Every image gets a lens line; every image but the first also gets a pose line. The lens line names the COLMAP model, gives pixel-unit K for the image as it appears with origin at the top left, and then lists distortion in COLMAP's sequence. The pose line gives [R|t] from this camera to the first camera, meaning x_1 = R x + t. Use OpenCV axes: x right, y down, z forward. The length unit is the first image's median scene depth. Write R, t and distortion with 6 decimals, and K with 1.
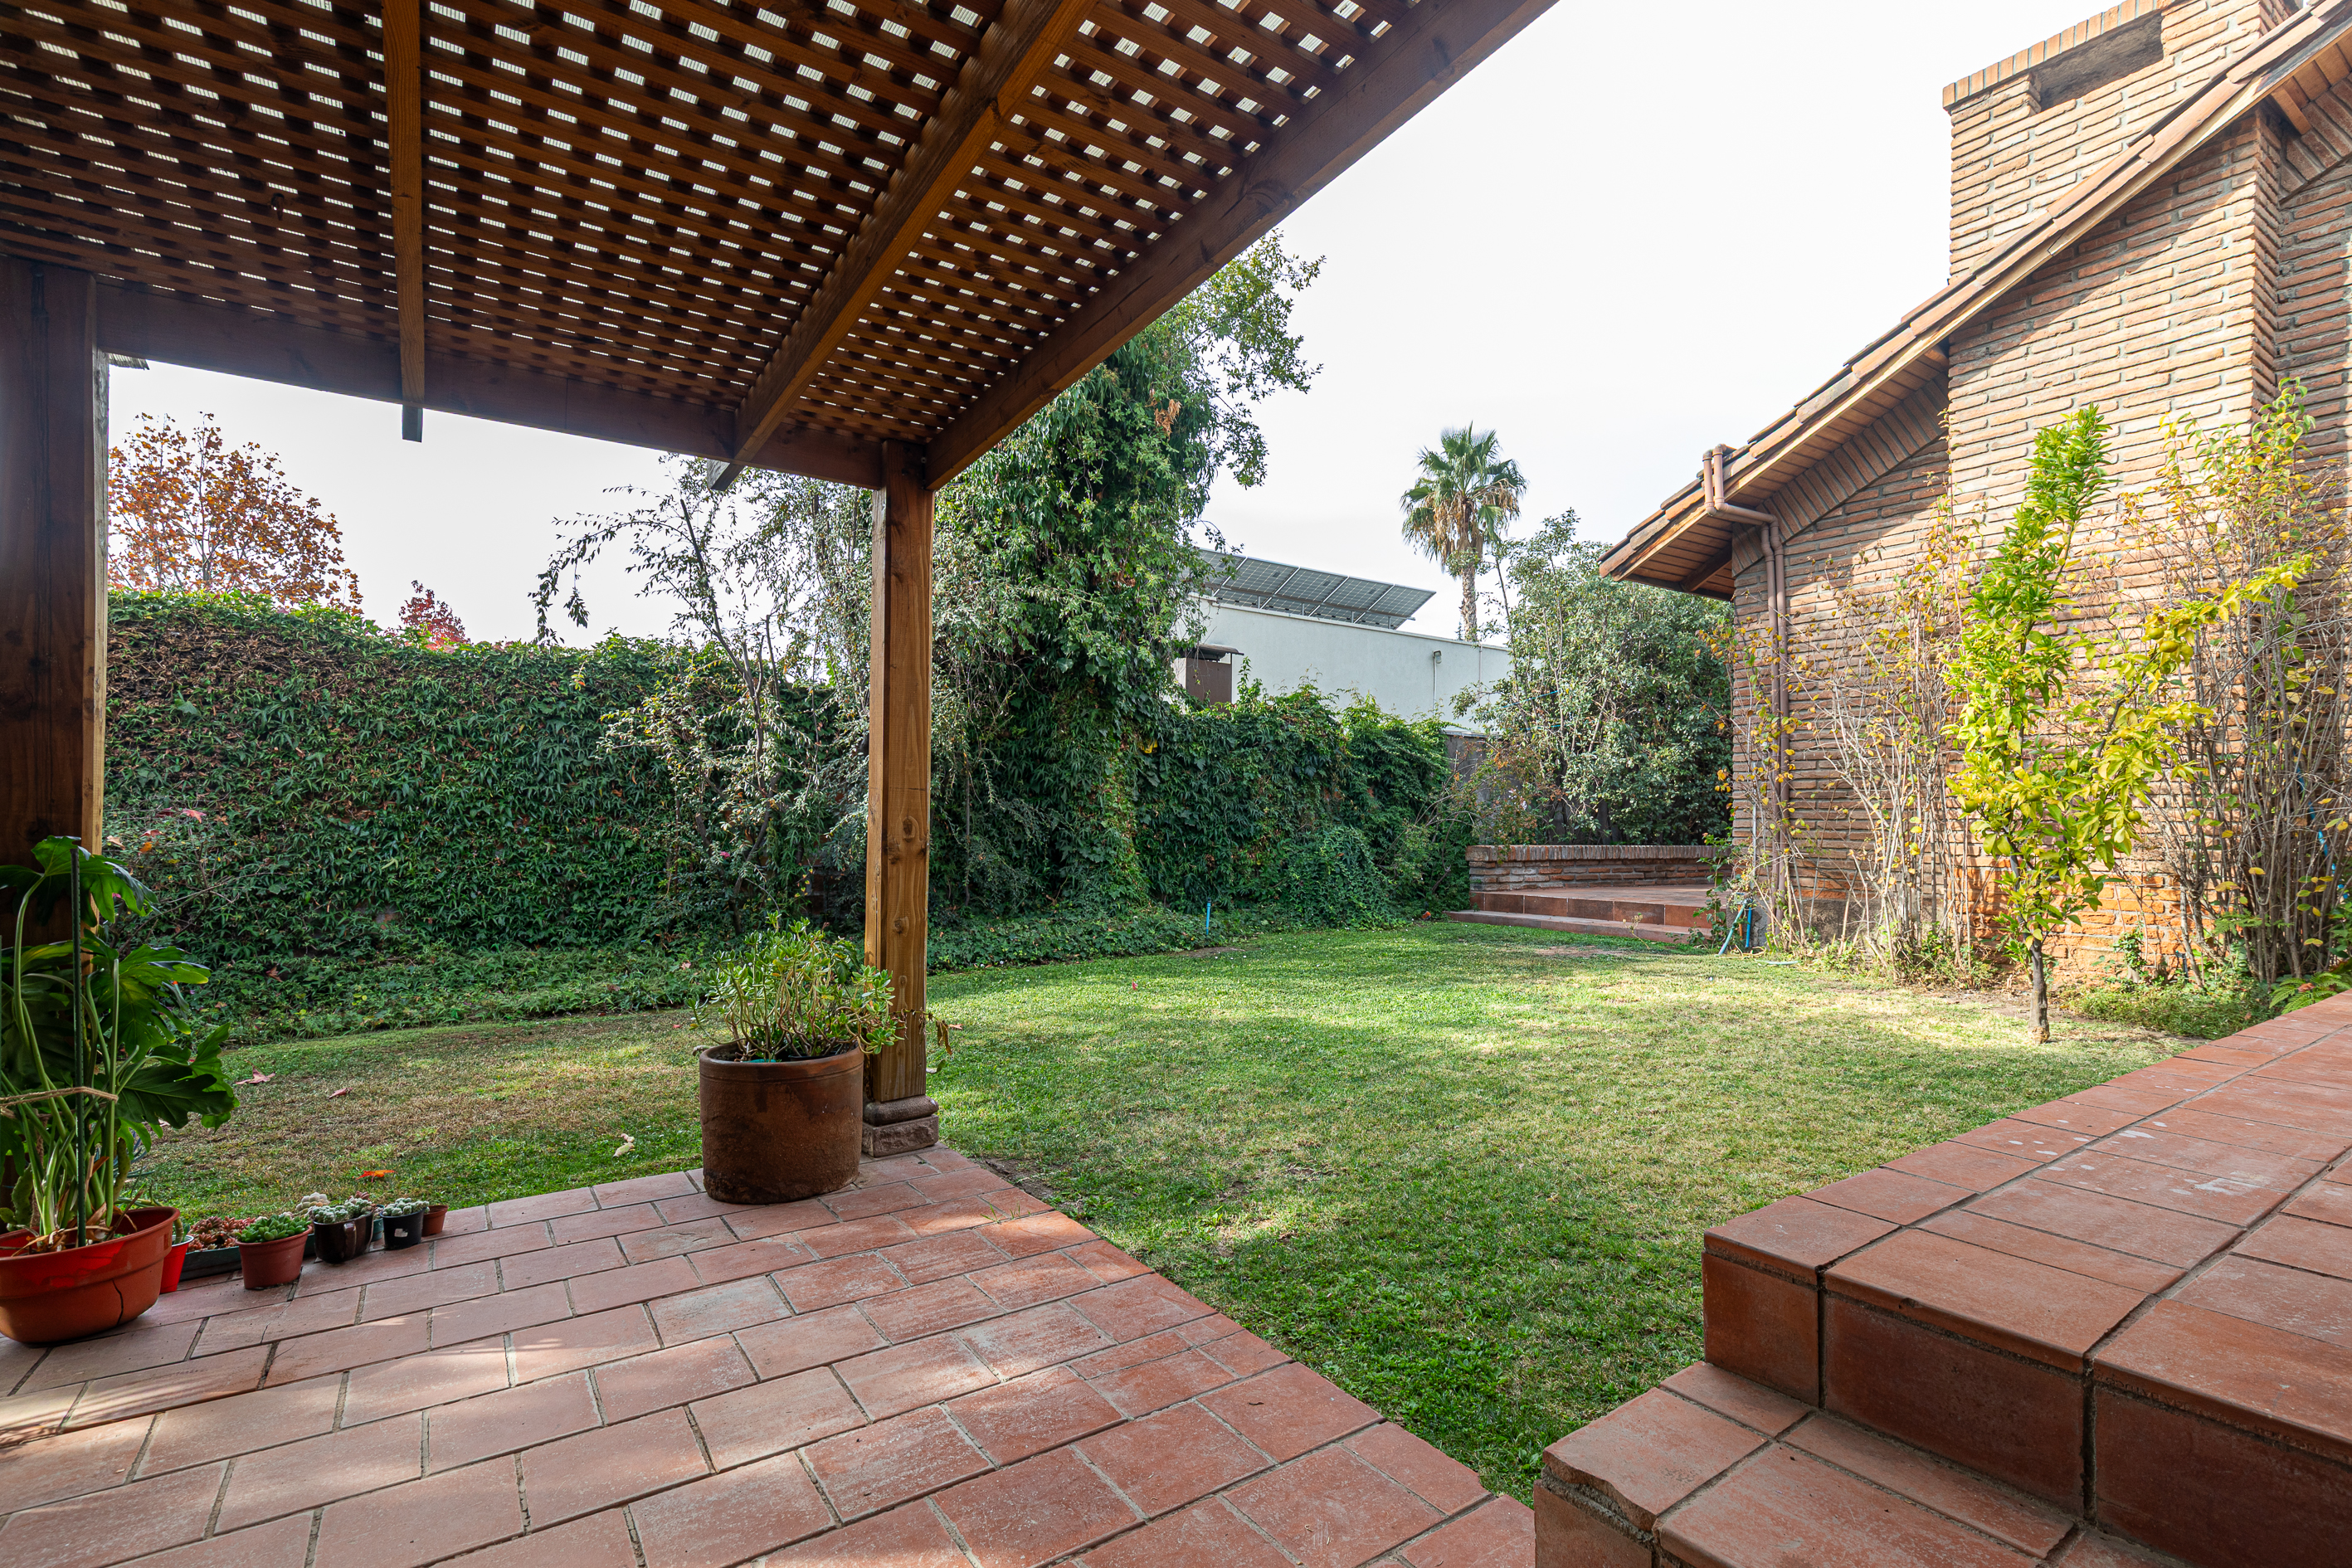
lens RADIAL K [[1088.1, 0, 1231.8], [0, 1088.1, 803.2], [0, 0, 1]] dist [0.009310, -0.000065]
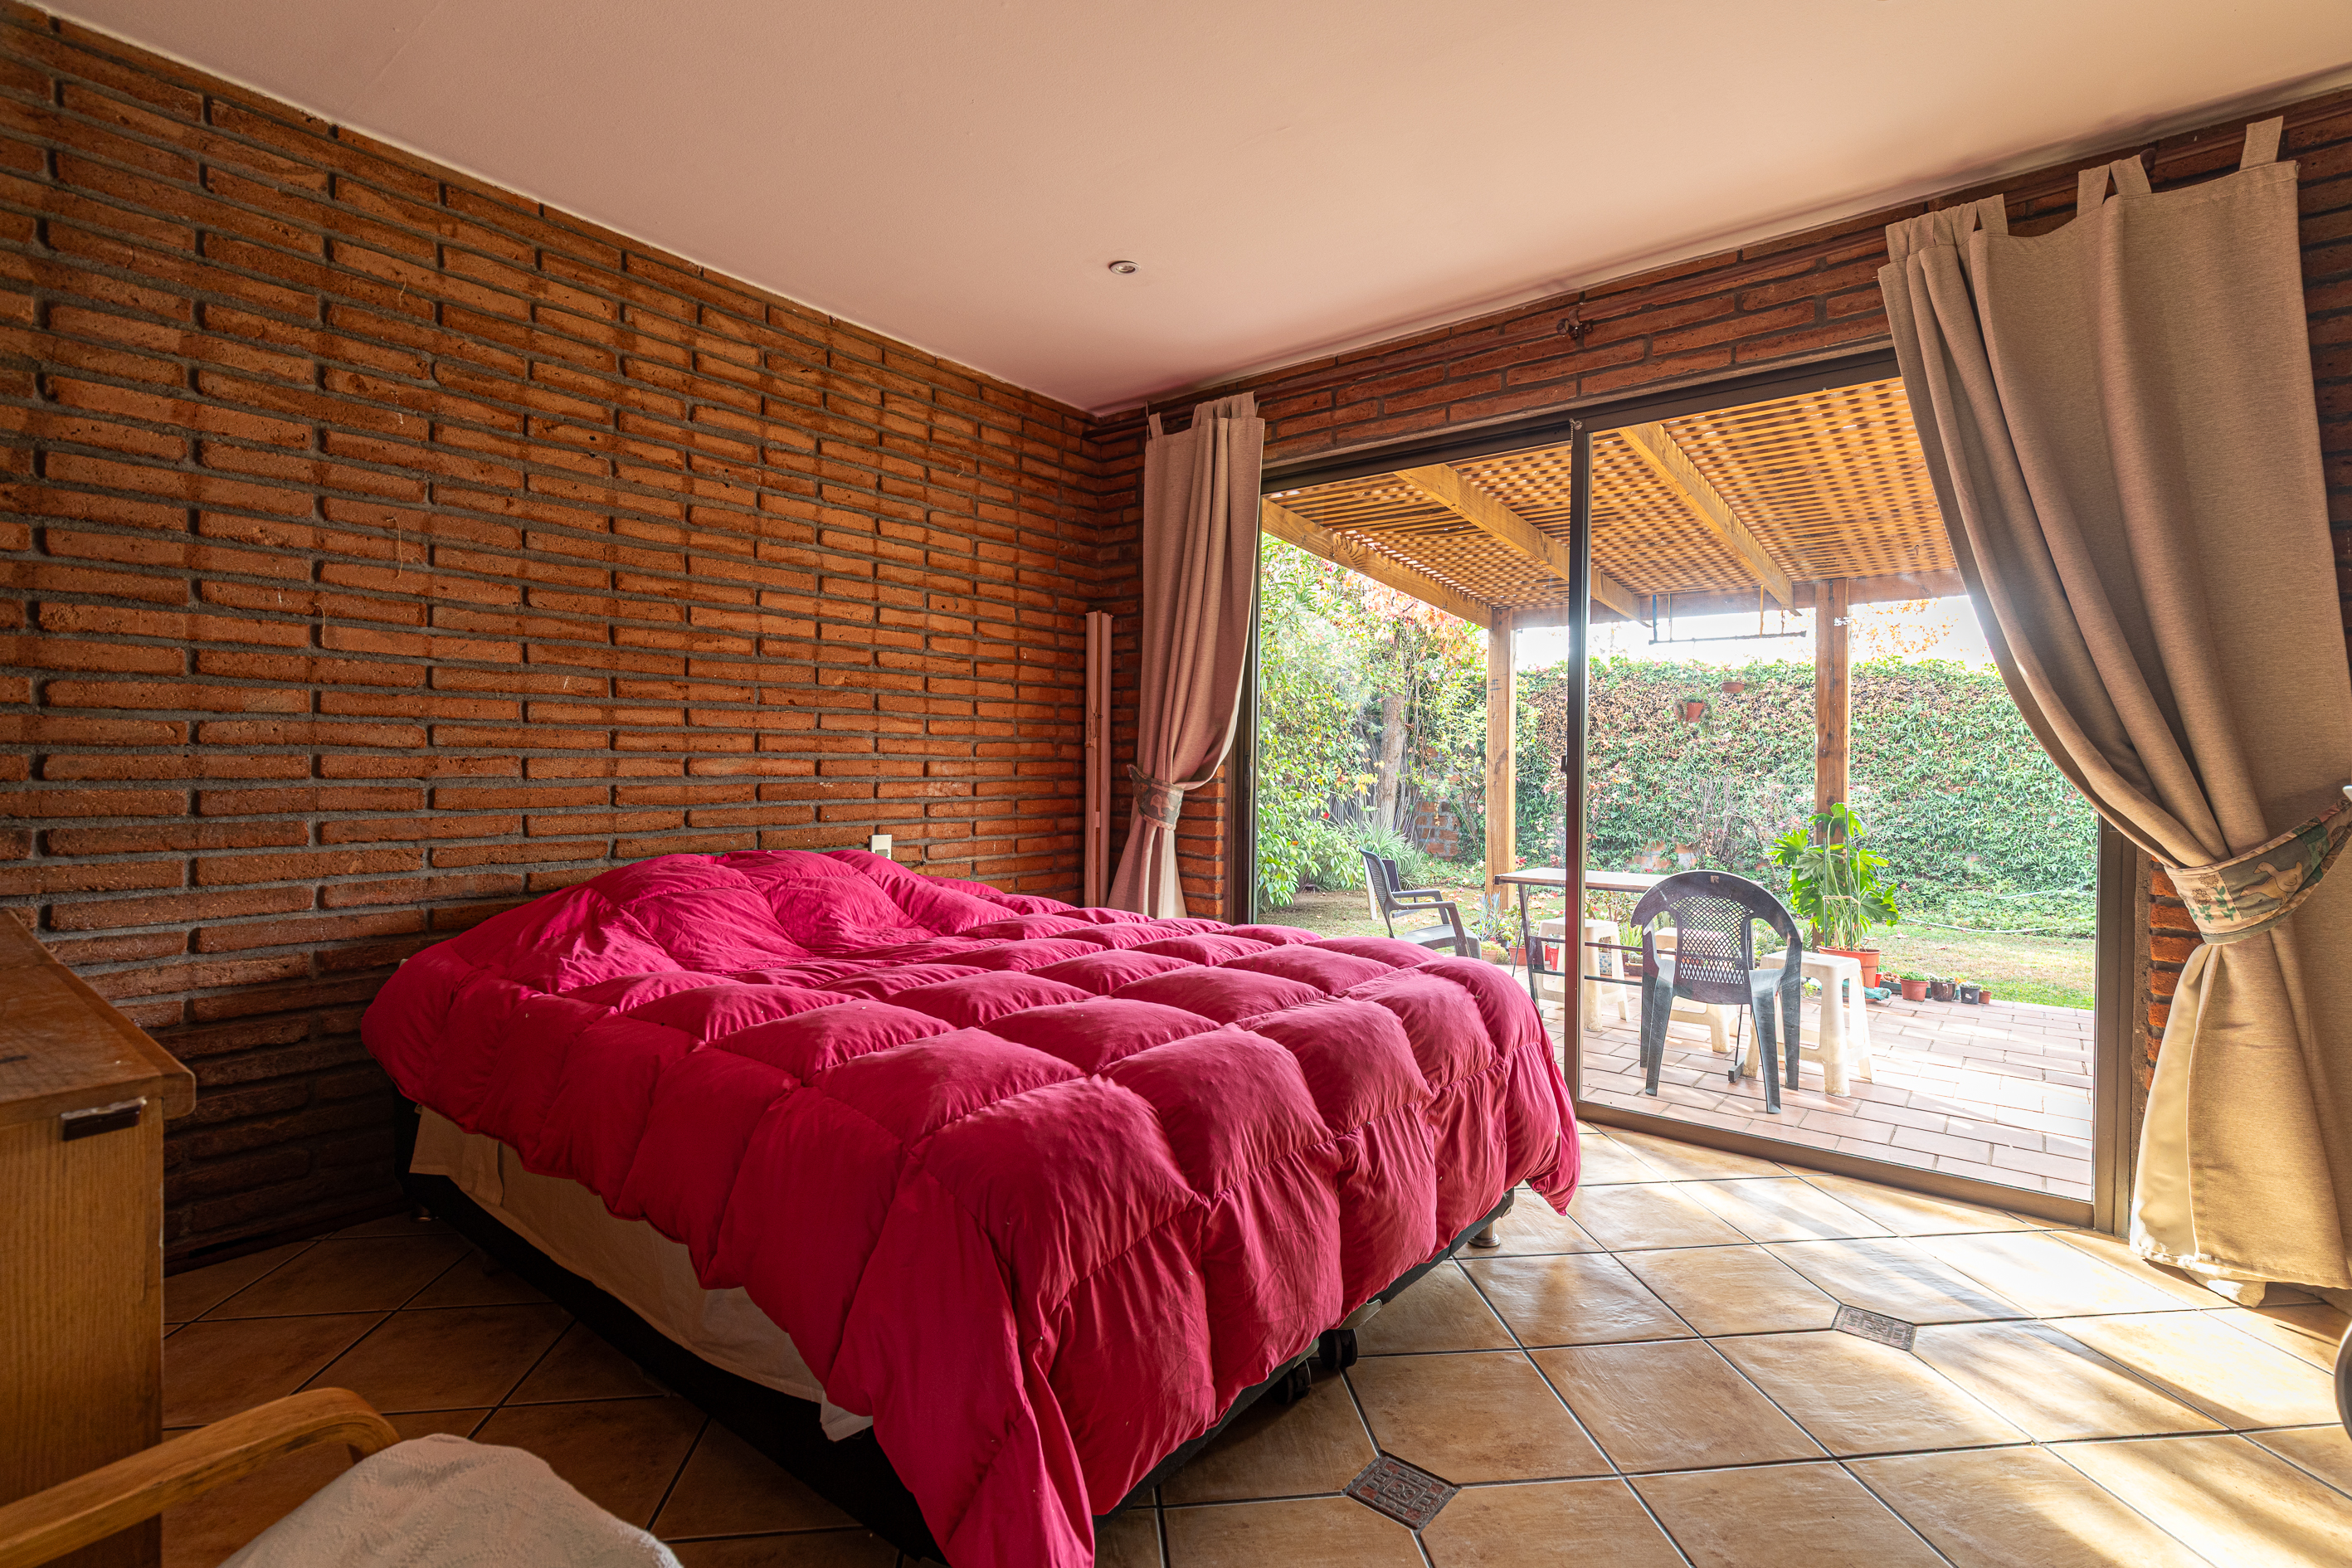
lens RADIAL K [[1088.1, 0, 1178.7], [0, 1088.1, 777.8], [0, 0, 1]] dist [0.009310, -0.000065]
pose [[0.271411, 0.003476, -0.962457, 0.371347], [0.003871, 0.999981, 0.004703, -0.017497], [0.962456, -0.005003, 0.271392, -0.448906]]
